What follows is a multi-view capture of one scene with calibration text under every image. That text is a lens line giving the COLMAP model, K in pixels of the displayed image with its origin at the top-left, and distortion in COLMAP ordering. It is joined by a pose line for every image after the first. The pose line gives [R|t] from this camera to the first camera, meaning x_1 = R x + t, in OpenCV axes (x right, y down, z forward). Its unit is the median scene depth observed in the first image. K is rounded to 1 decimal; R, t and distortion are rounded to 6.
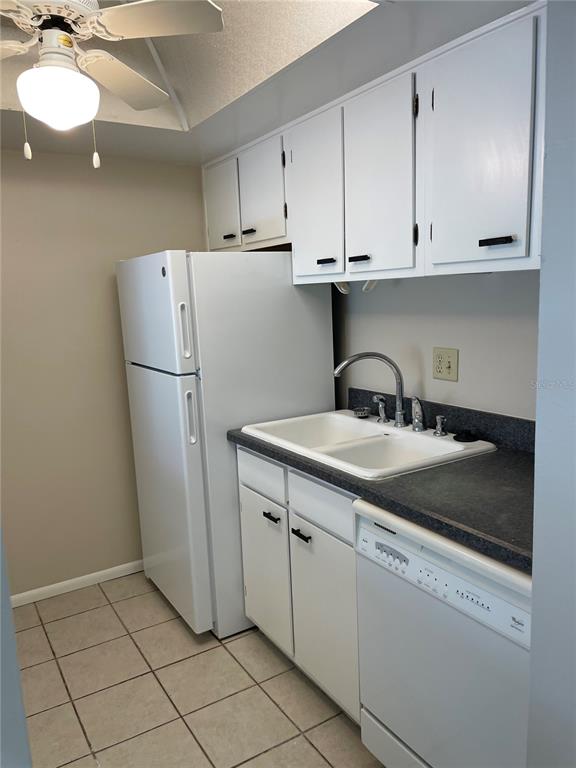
lens RADIAL K [[585.8, 0, 288.0], [0, 585.8, 384.0], [0, 0, 1]] dist [0.059692, -0.001486]
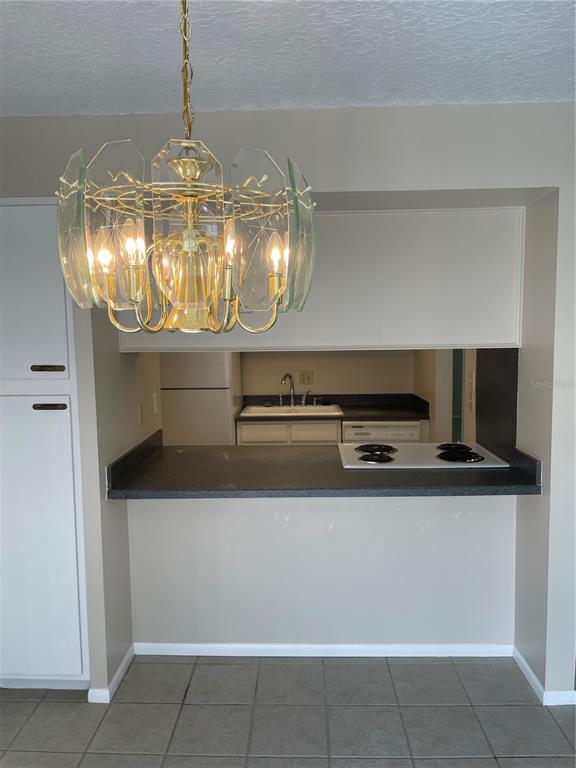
lens RADIAL K [[585.8, 0, 288.0], [0, 585.8, 384.0], [0, 0, 1]] dist [0.059692, -0.001486]
pose [[0.527340, -0.046287, 0.848392, -1.721795], [0.125227, 0.991844, -0.023724, 0.038657], [-0.840375, 0.118753, 0.528836, -0.196574]]
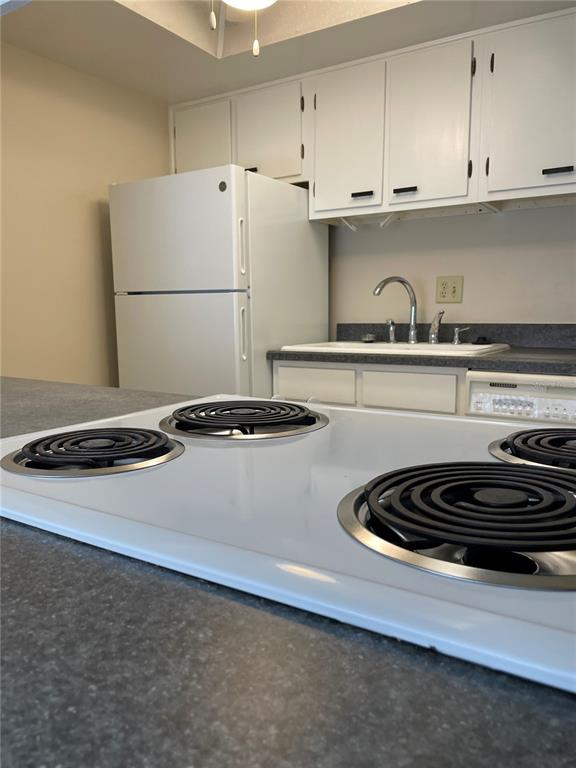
lens RADIAL K [[588.6, 0, 288.1], [0, 588.6, 398.7], [0, 0, 1]] dist [0.004351, -0.005938]
pose [[0.895682, -0.029836, 0.443694, -0.552099], [0.040397, 0.999080, -0.014366, 0.186537], [-0.442857, 0.030791, 0.896063, 0.055712]]
